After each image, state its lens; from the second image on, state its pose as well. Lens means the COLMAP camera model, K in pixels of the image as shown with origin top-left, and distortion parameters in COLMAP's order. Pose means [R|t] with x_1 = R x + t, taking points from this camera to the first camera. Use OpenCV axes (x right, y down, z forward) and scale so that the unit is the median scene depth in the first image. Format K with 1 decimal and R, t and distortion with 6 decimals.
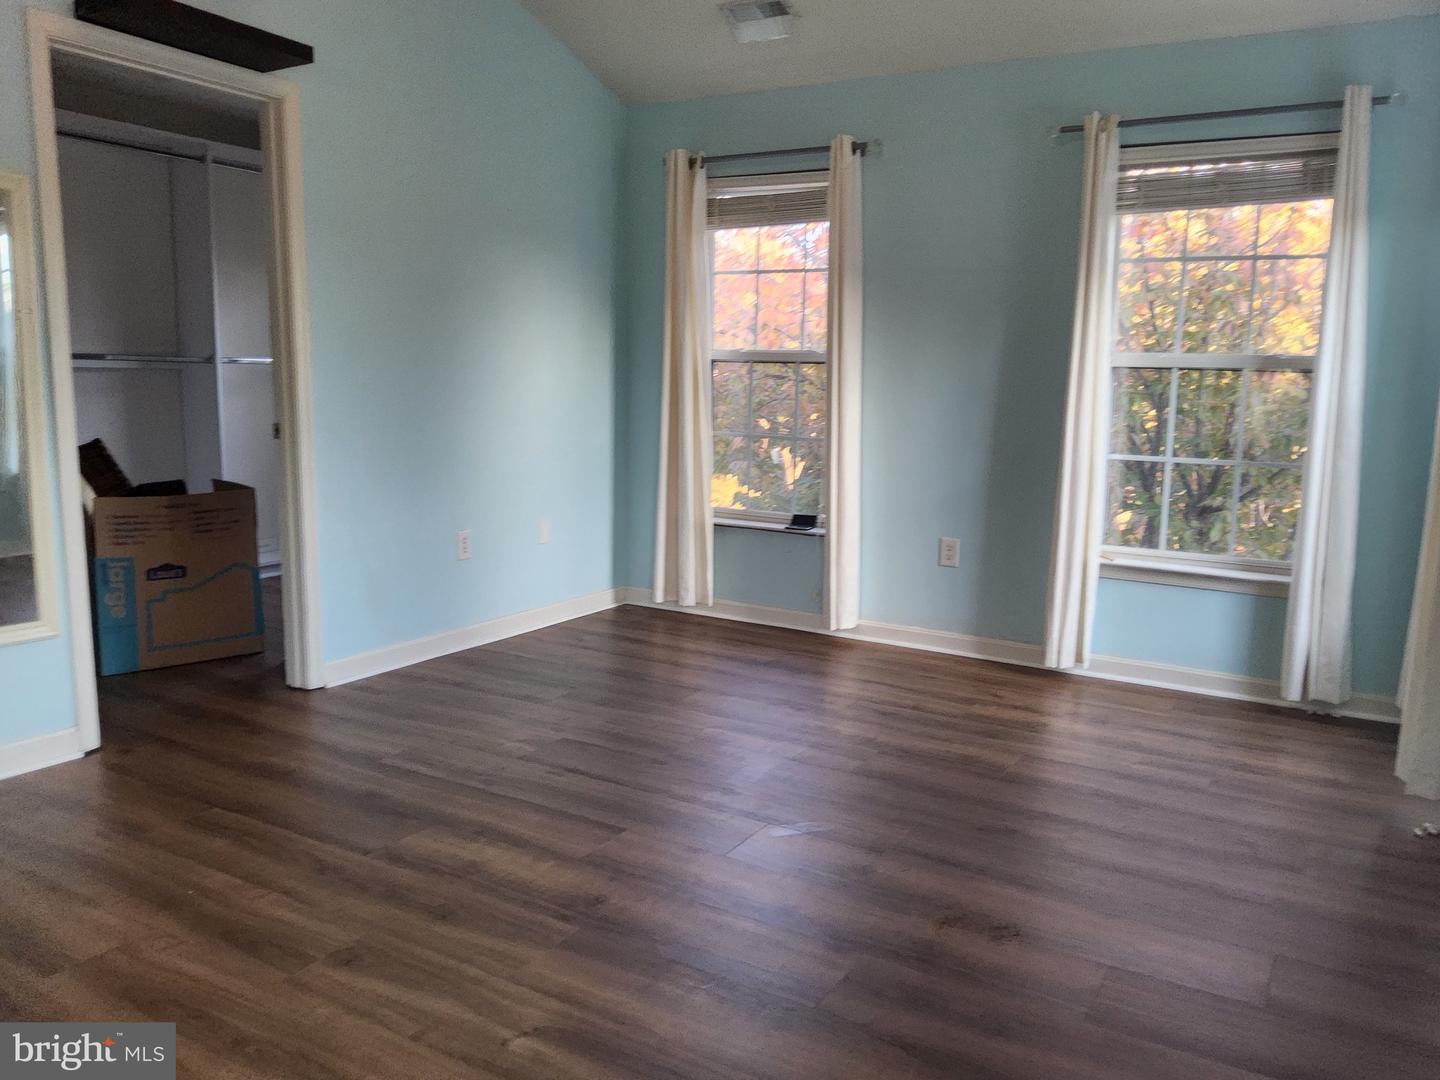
lens RADIAL K [[1105.9, 0, 725.2], [0, 1105.9, 523.8], [0, 0, 1]] dist [0.111649, -0.182897]
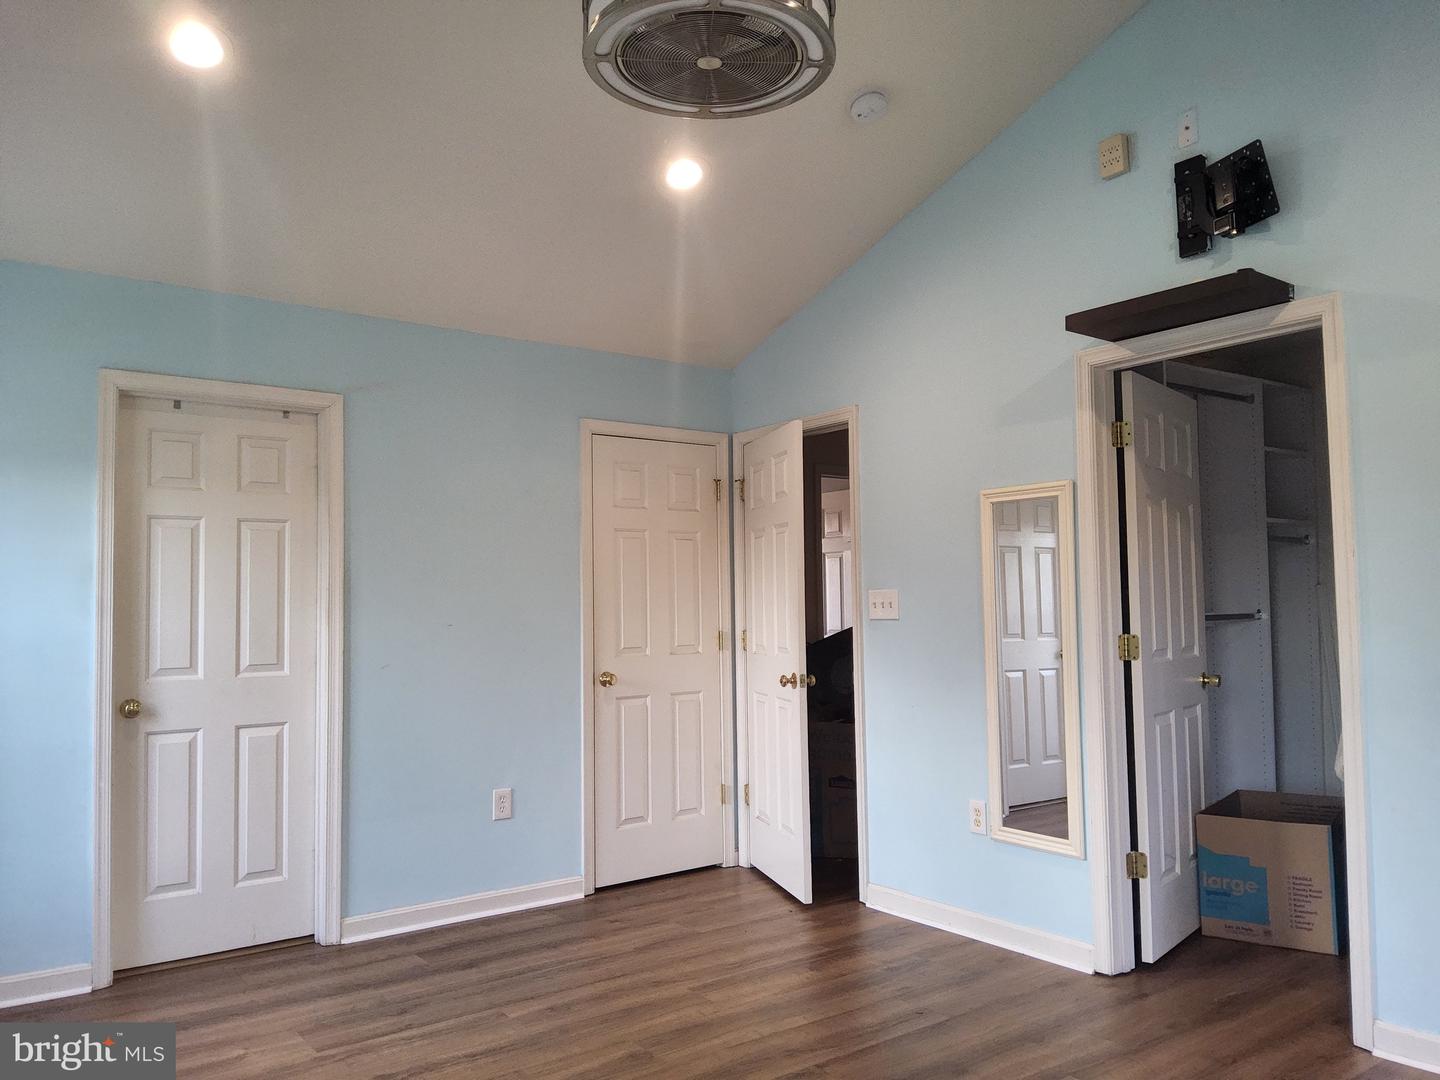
lens RADIAL K [[1082.6, 0, 716.2], [0, 1082.6, 574.2], [0, 0, 1]] dist [0.101175, -0.159926]
pose [[-0.391594, -0.048316, -0.918869, 0.774291], [-0.114557, 0.993411, -0.003414, -0.183888], [0.912979, 0.103926, -0.394548, 1.328590]]
